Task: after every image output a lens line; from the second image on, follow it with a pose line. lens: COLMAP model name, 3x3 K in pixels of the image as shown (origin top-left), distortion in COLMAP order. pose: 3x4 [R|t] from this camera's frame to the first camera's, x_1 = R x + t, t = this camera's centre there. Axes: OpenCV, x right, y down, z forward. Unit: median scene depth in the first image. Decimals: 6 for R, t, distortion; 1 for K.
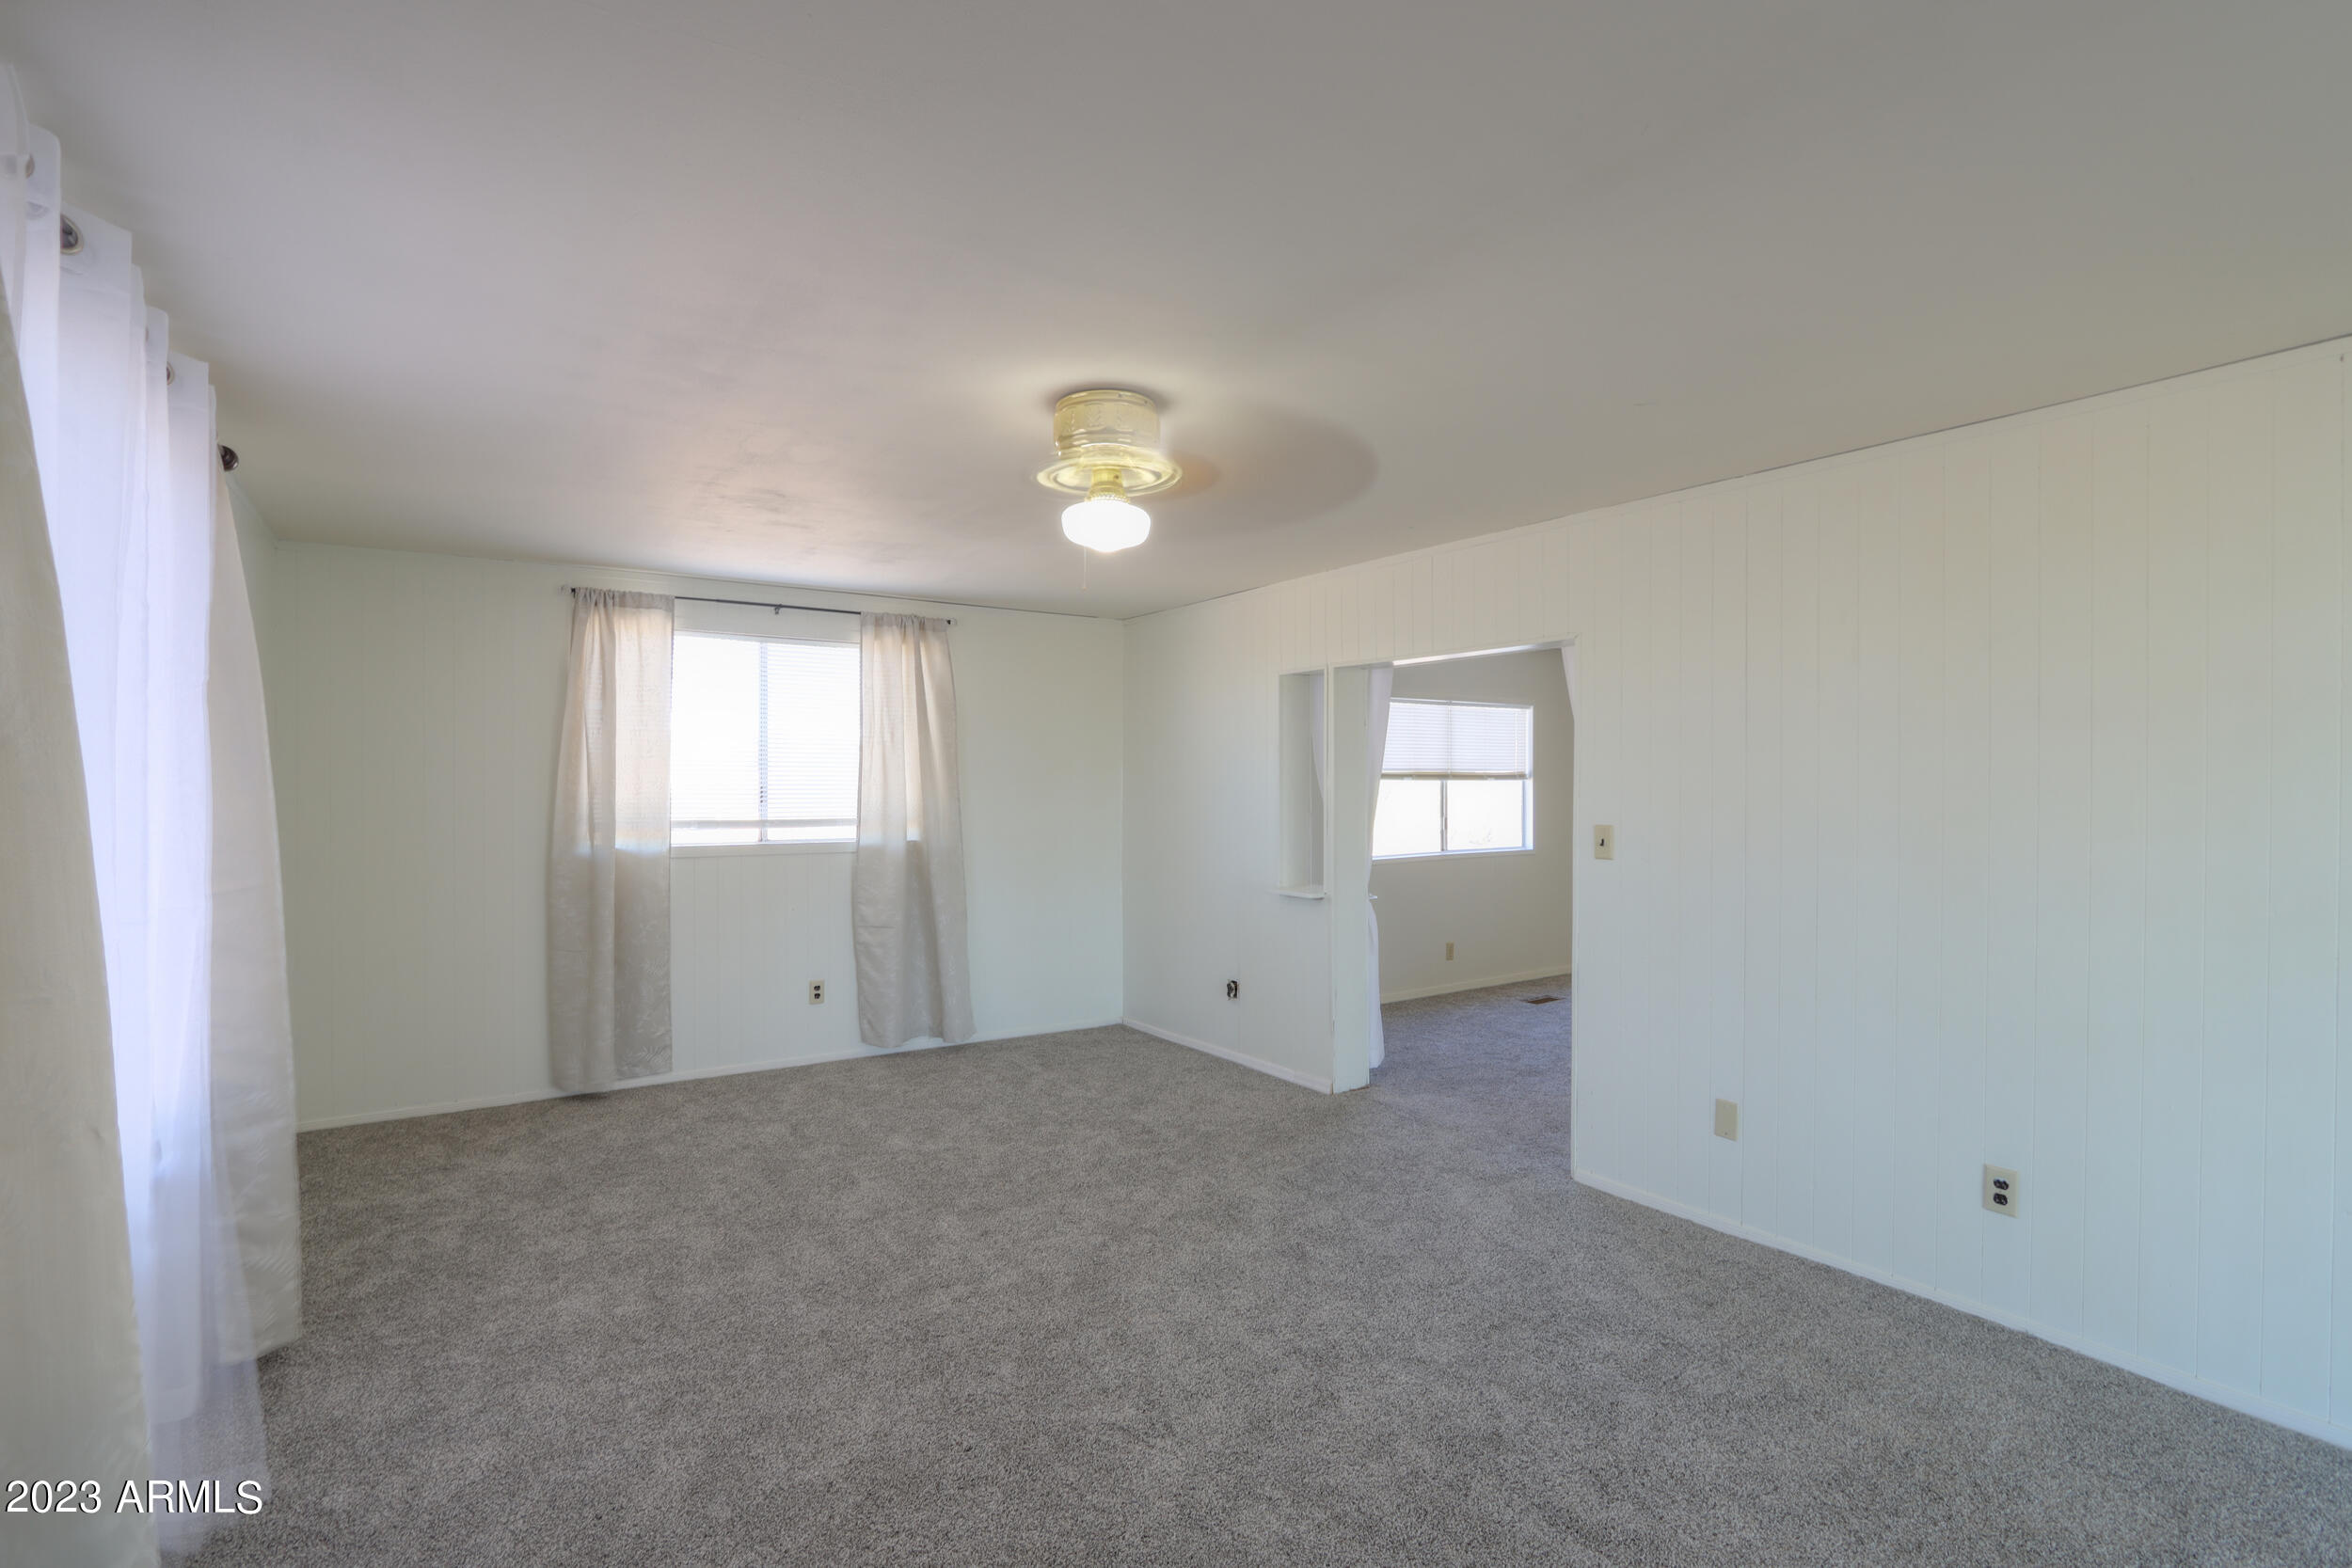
lens RADIAL K [[1085.8, 0, 1166.5], [0, 1085.8, 778.3], [0, 0, 1]] dist [-0.006346, -0.000402]
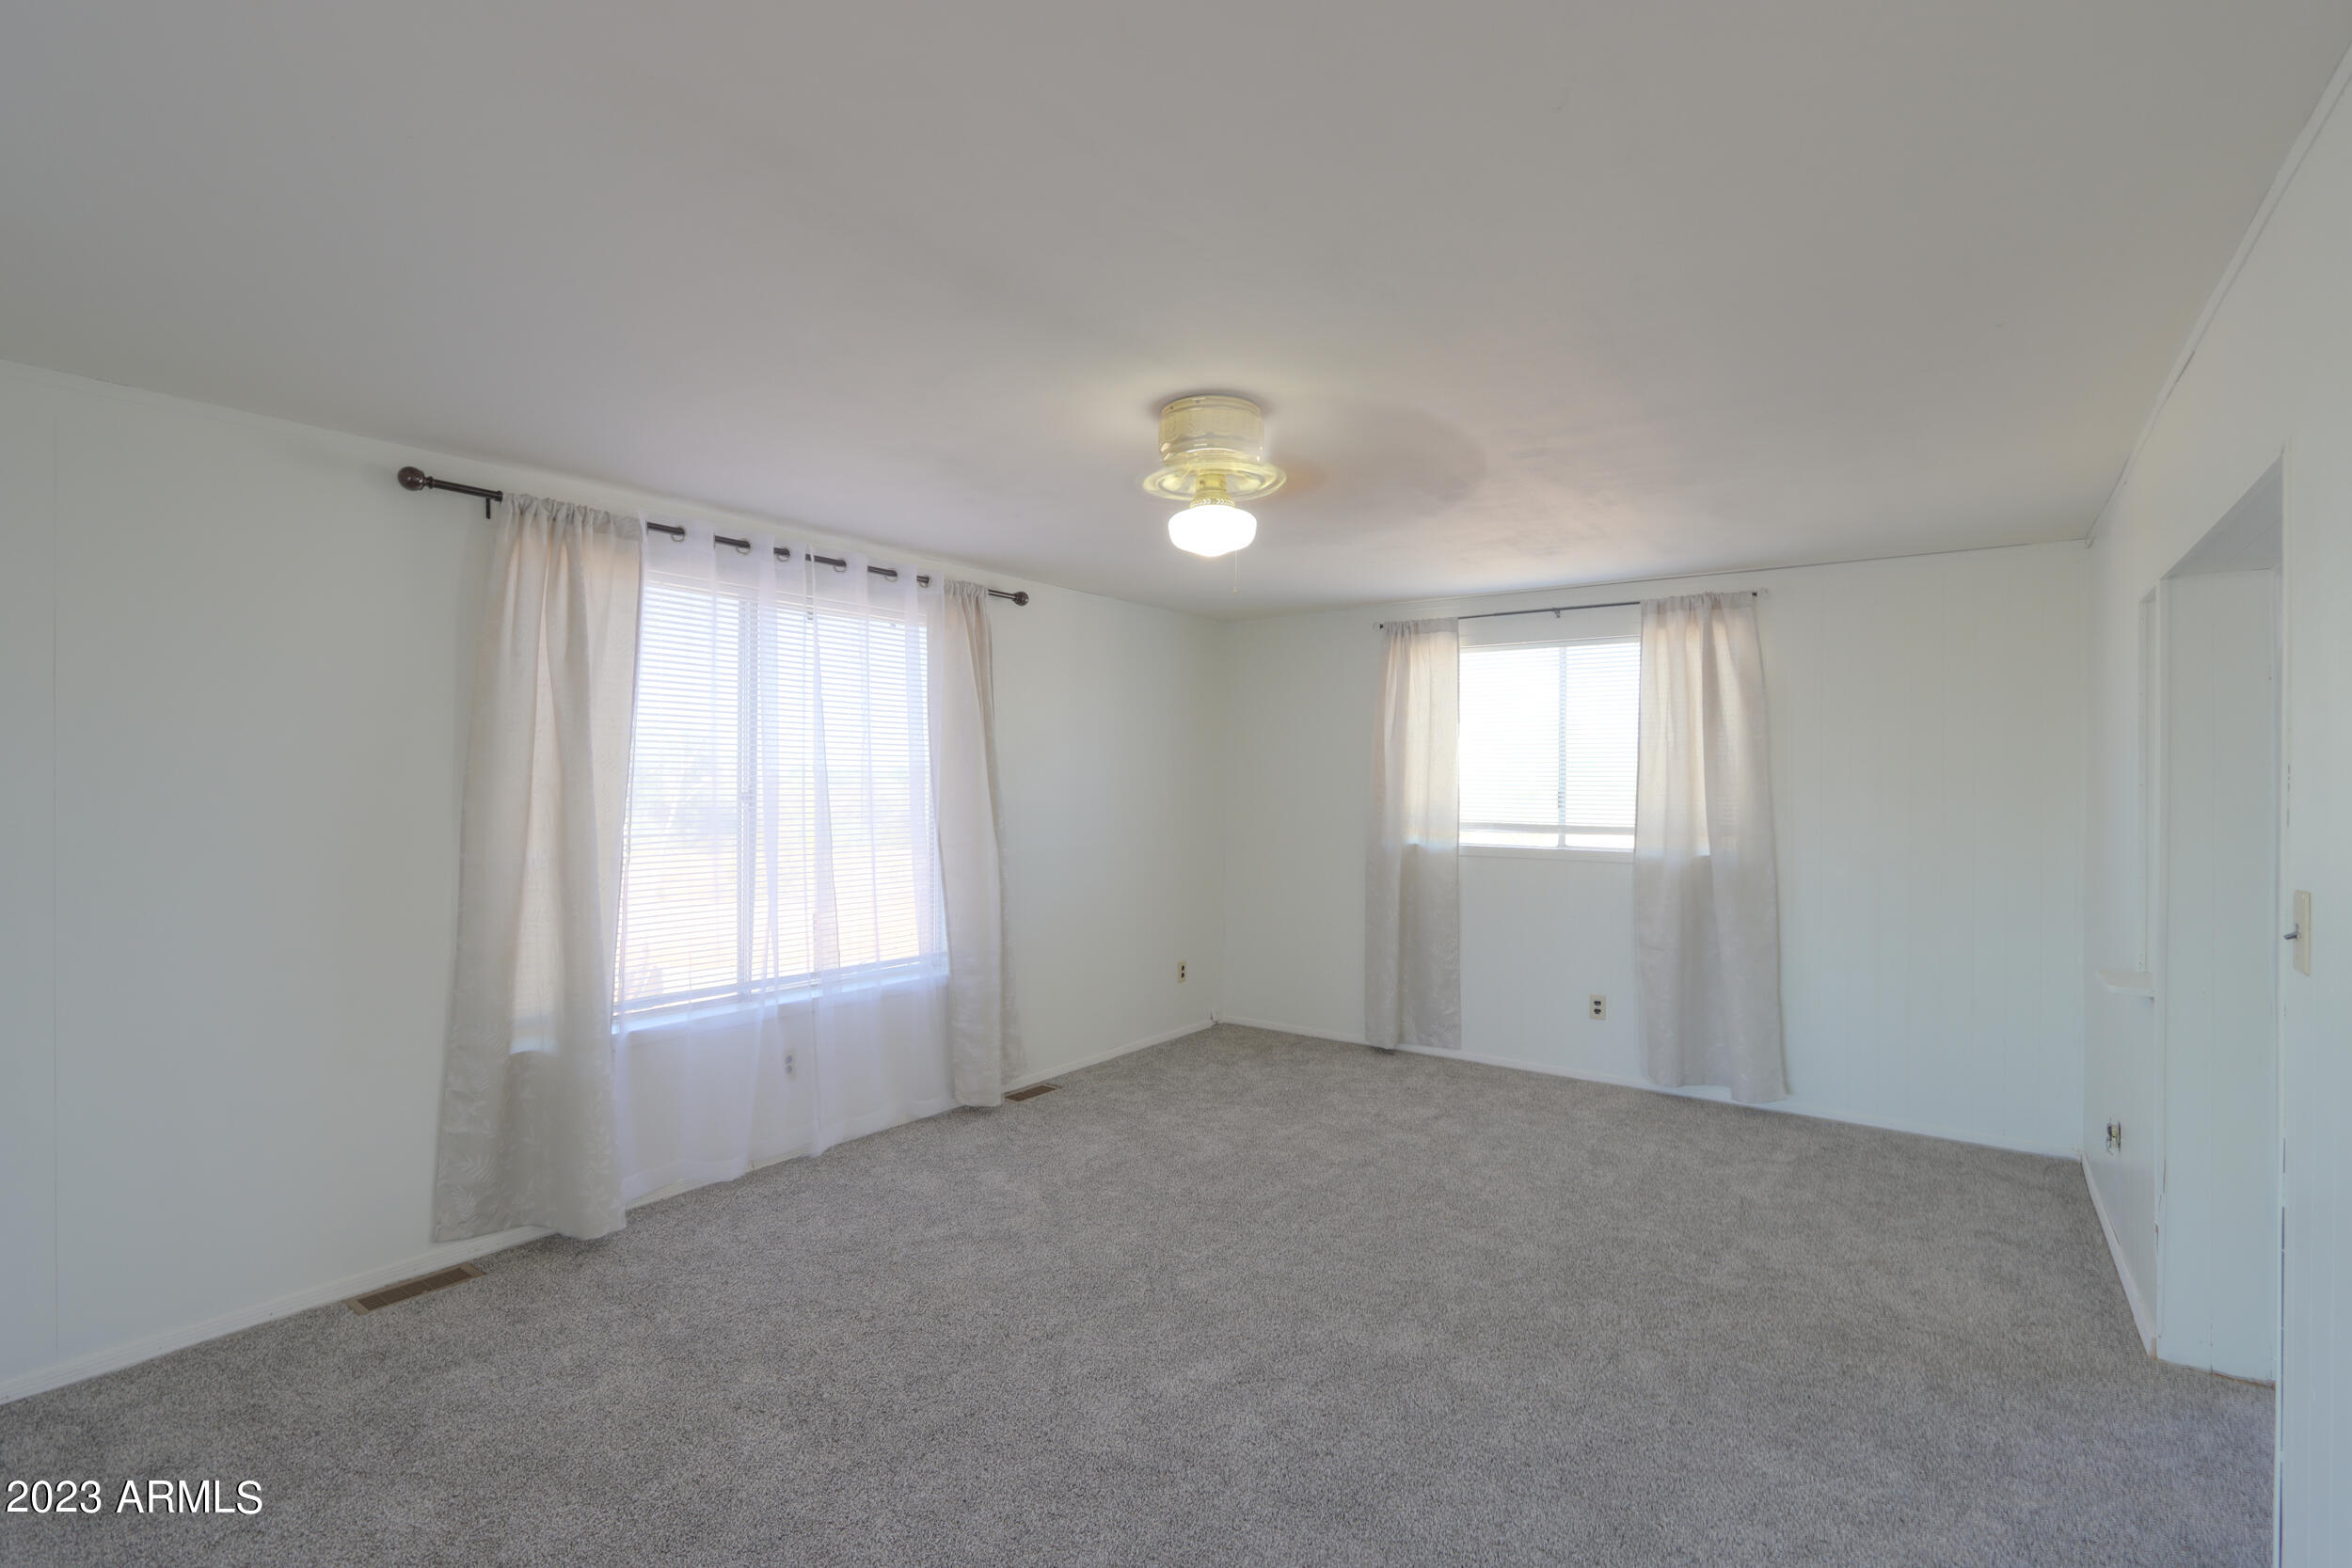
lens RADIAL K [[1085.8, 0, 1167.4], [0, 1085.8, 788.9], [0, 0, 1]] dist [-0.006346, -0.000402]
pose [[0.353496, 0.002189, -0.935434, 0.460781], [-0.002405, 0.999996, 0.001431, 0.004852], [0.935433, 0.001744, 0.353500, 0.327977]]
